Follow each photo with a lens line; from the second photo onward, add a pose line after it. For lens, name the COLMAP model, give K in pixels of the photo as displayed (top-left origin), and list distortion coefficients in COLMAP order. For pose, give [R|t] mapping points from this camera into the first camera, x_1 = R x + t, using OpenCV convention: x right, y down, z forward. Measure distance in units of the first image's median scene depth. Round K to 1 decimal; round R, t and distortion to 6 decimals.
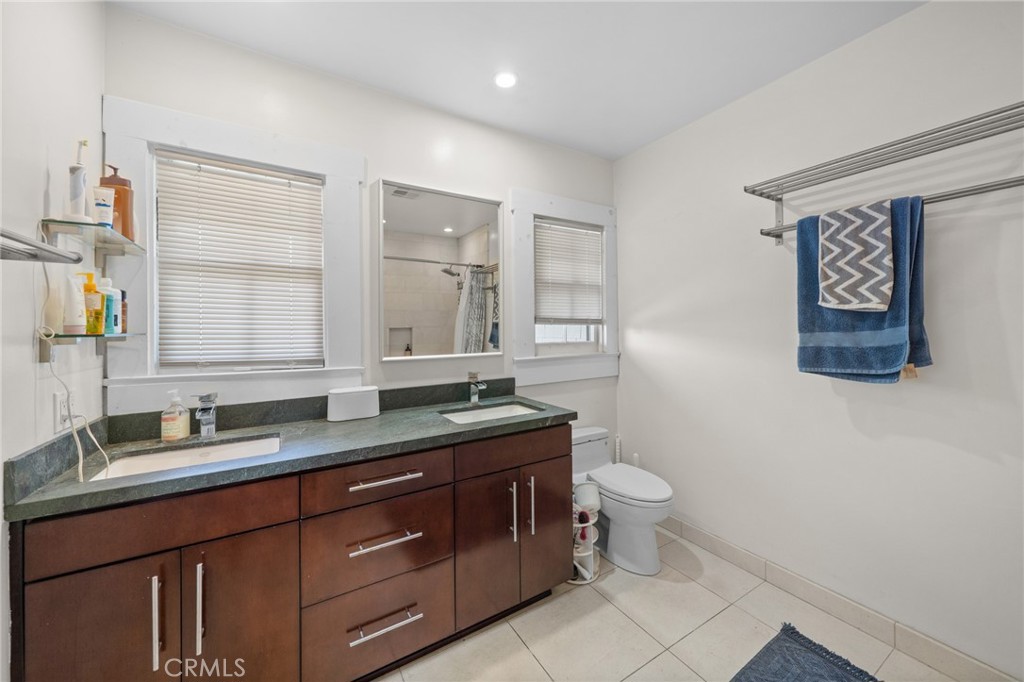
lens RADIAL K [[372.4, 0, 514.3], [0, 372.4, 334.5], [0, 0, 1]] dist [-0.002500, 0.000023]
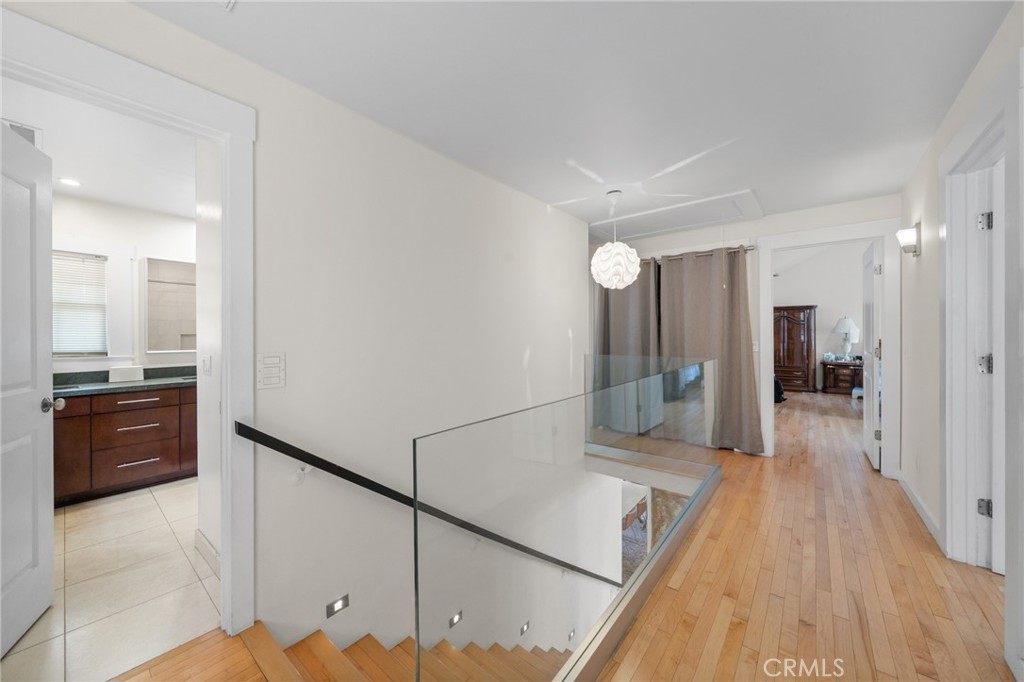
lens RADIAL K [[372.4, 0, 509.4], [0, 372.4, 339.9], [0, 0, 1]] dist [-0.002500, 0.000023]
pose [[0.947519, -0.001670, 0.319694, 0.832820], [0.001254, 0.999998, 0.001508, 0.003375], [-0.319696, -0.001028, 0.947520, -1.459323]]
